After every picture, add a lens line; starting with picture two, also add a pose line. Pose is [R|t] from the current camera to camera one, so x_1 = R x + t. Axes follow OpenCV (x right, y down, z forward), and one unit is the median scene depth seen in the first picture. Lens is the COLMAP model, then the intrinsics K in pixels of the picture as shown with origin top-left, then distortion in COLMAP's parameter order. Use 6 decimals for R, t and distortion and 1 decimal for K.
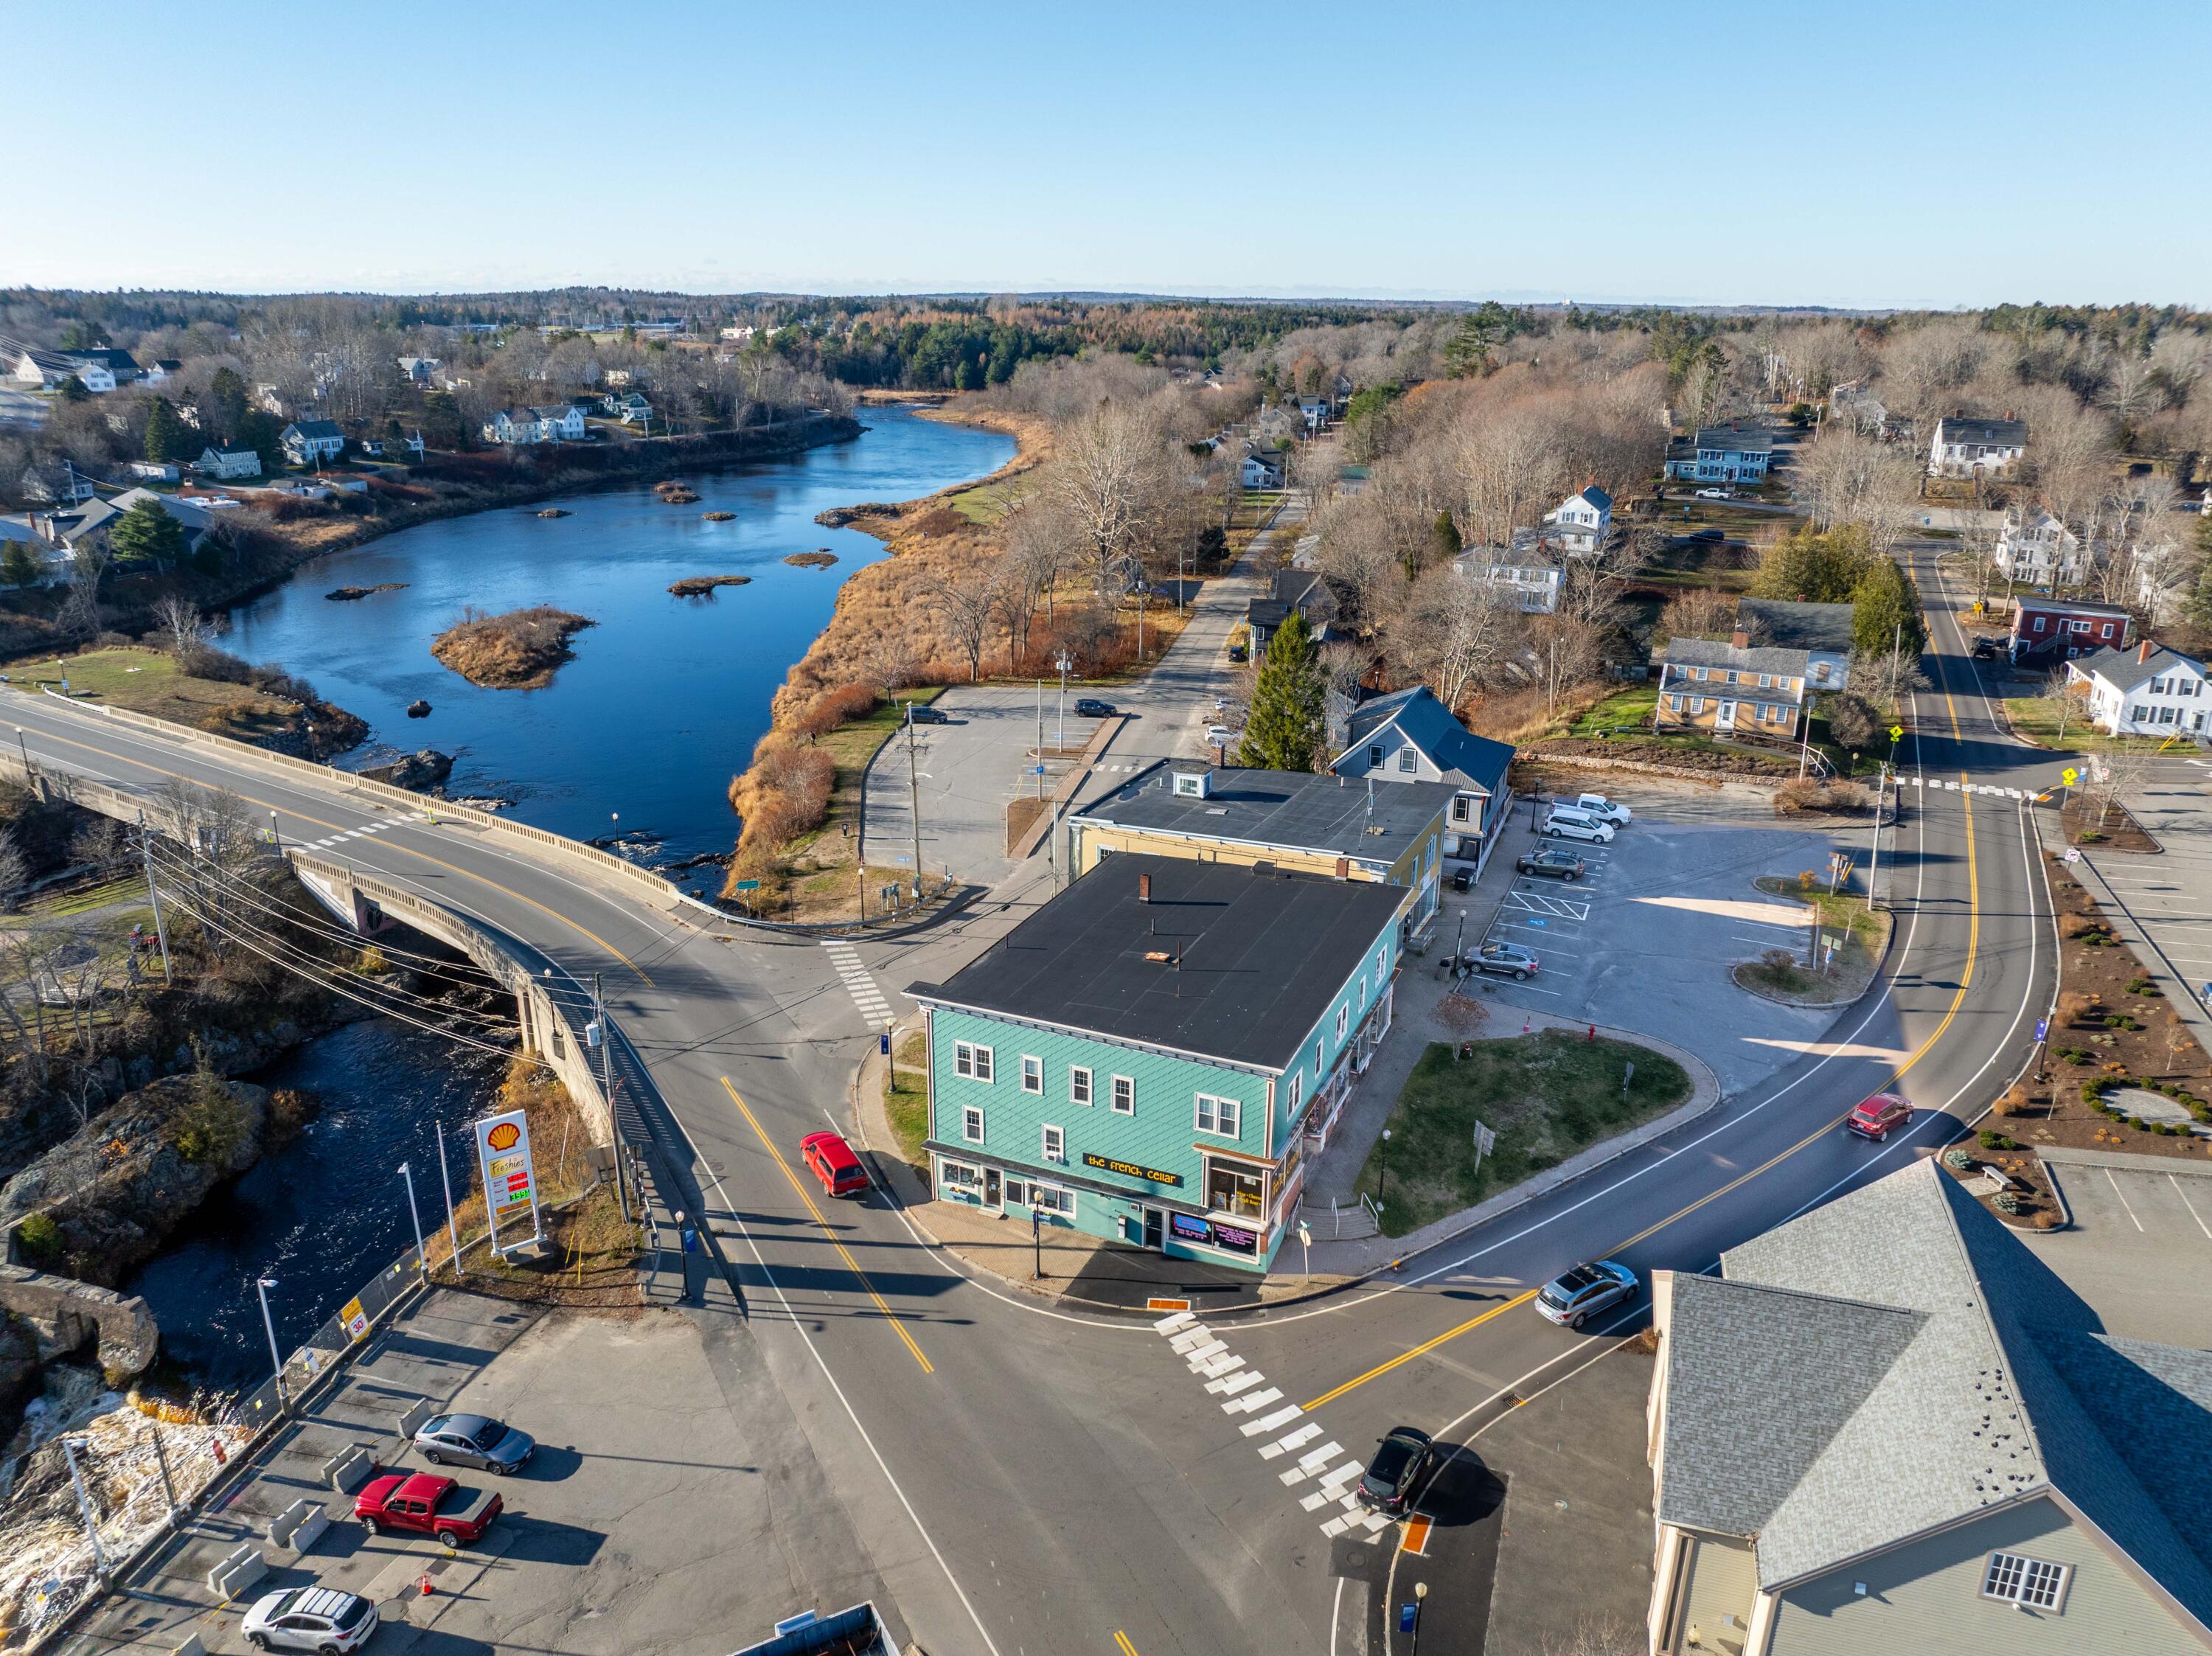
lens RADIAL K [[1568.8, 0, 1106.0], [0, 1568.8, 828.0], [0, 0, 1]] dist [-0.033818, -0.006608]
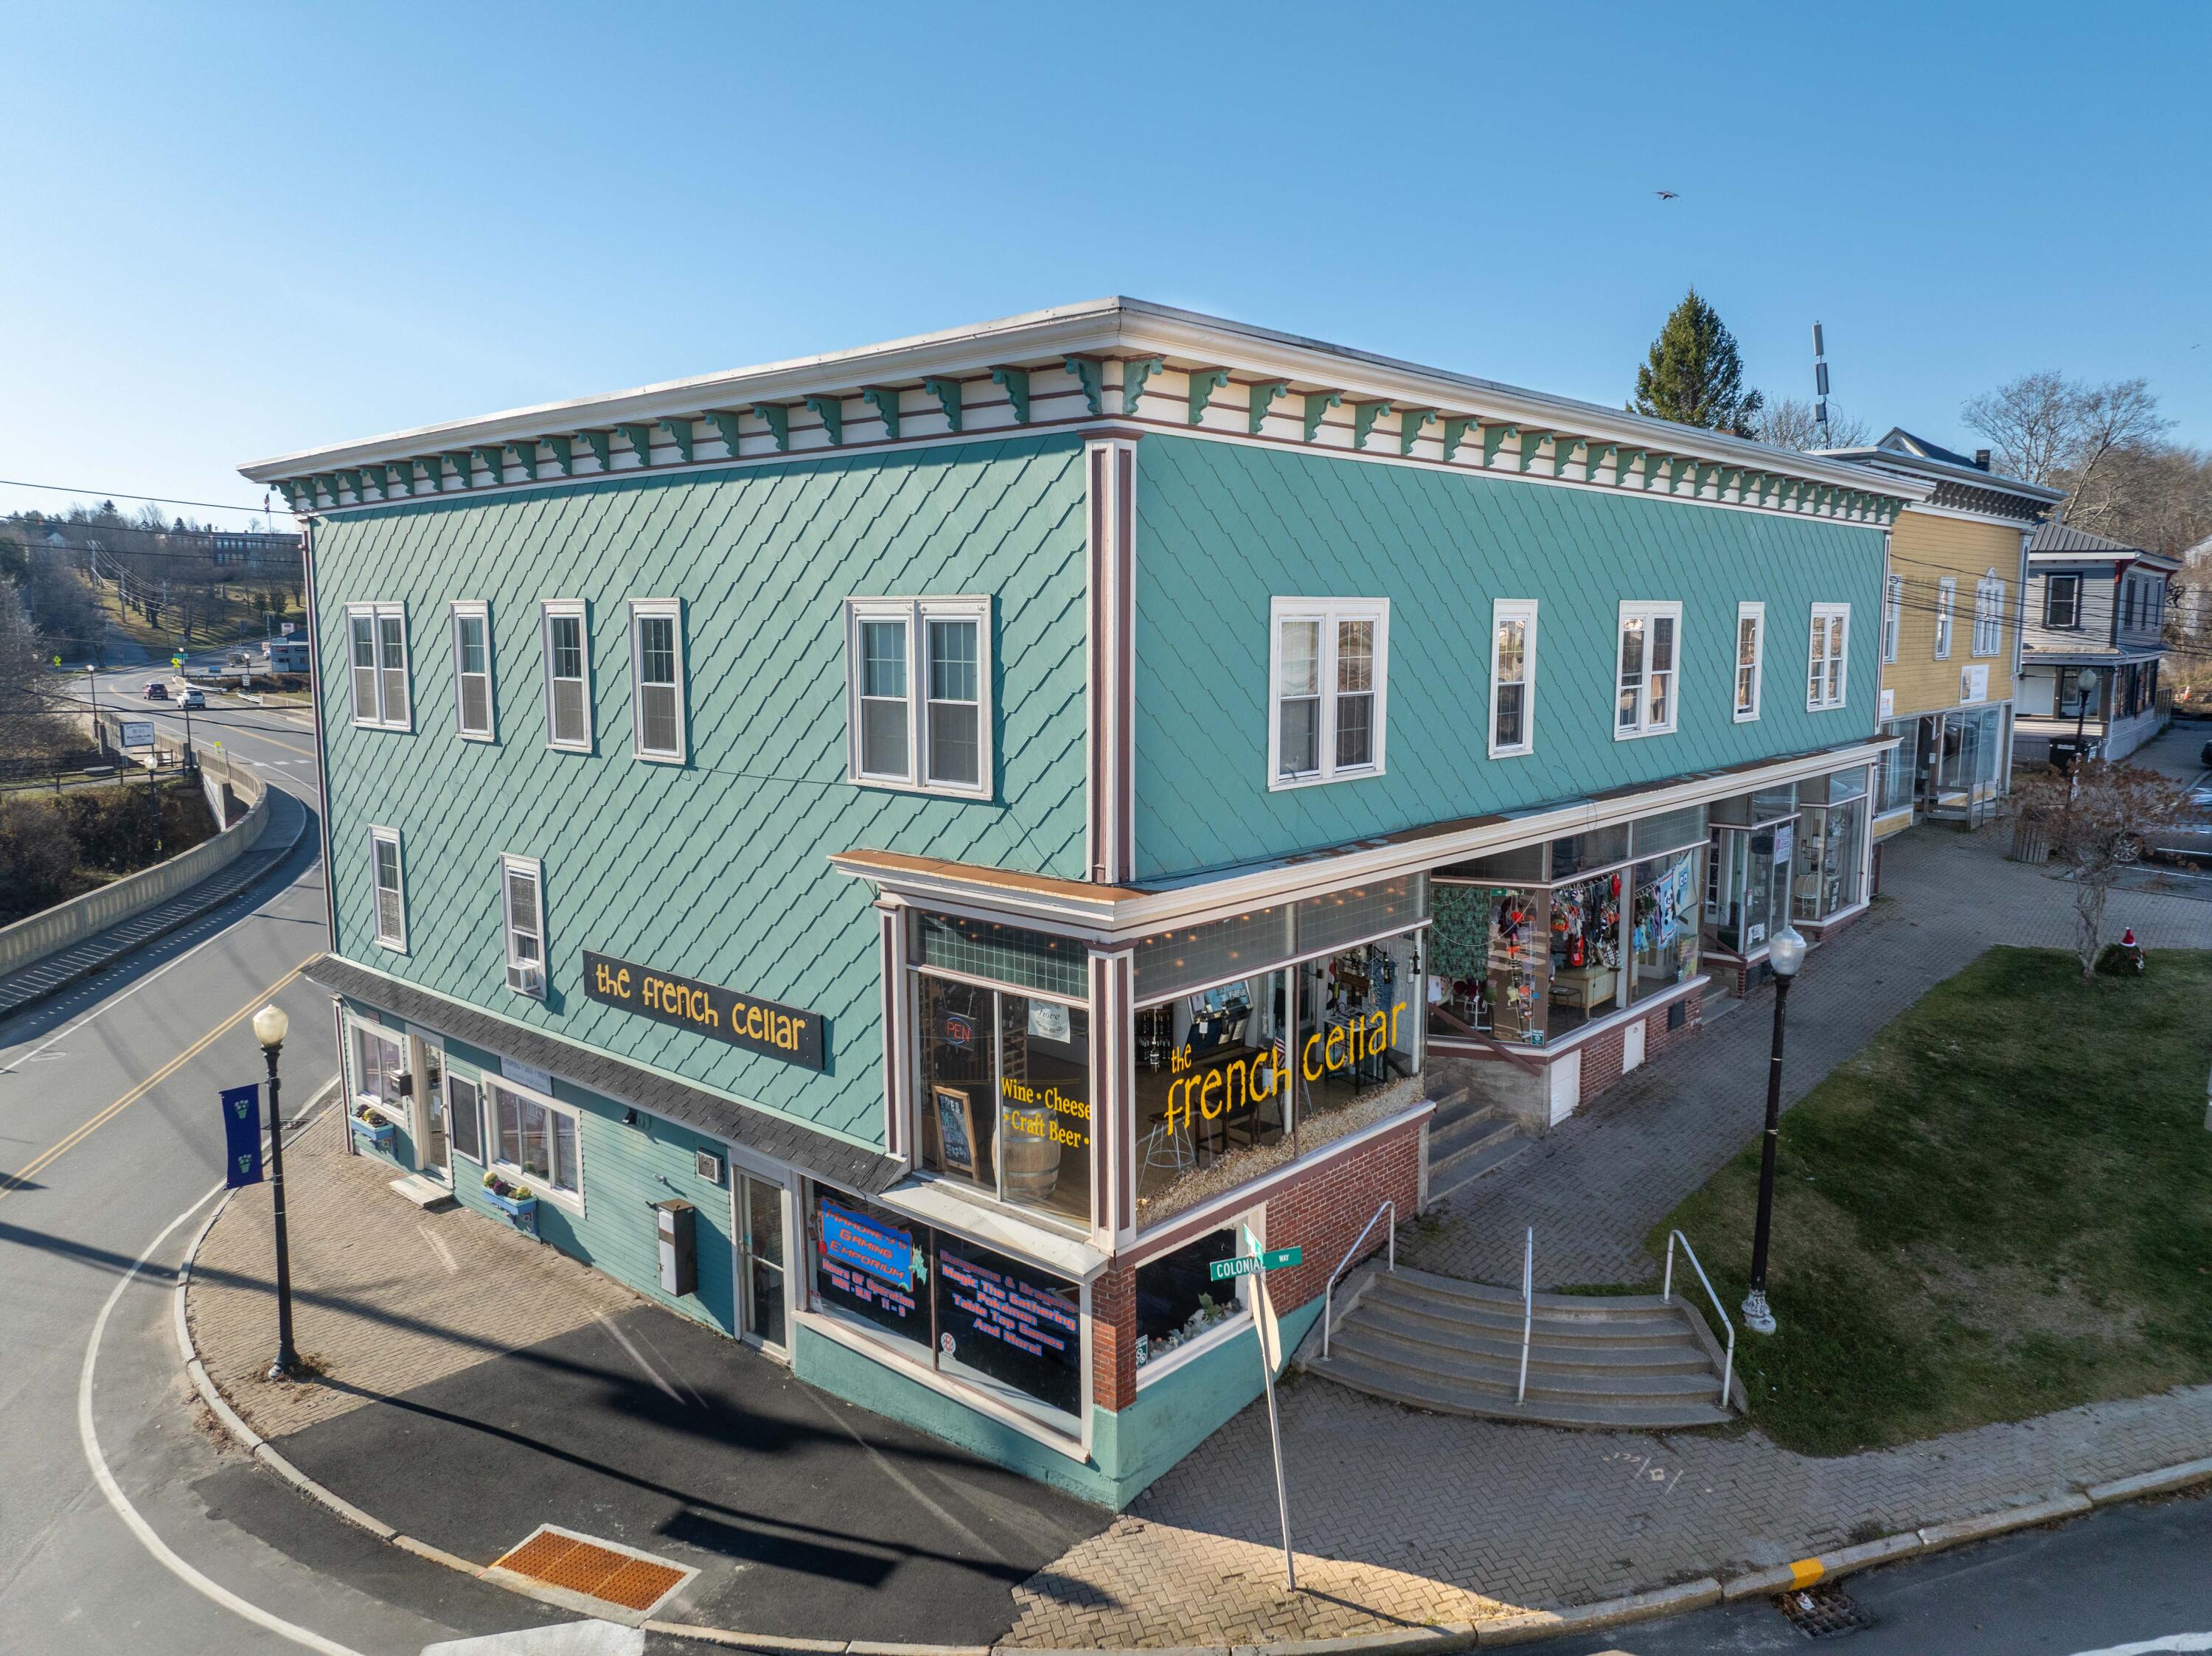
lens RADIAL K [[1560.8, 0, 1106.0], [0, 1560.8, 828.0], [0, 0, 1]] dist [-0.035802, -0.002597]
pose [[0.950633, 0.034851, -0.308353, 0.149868], [-0.093332, 0.979776, -0.177000, 0.217970], [0.295948, 0.197042, 0.934660, 0.741049]]
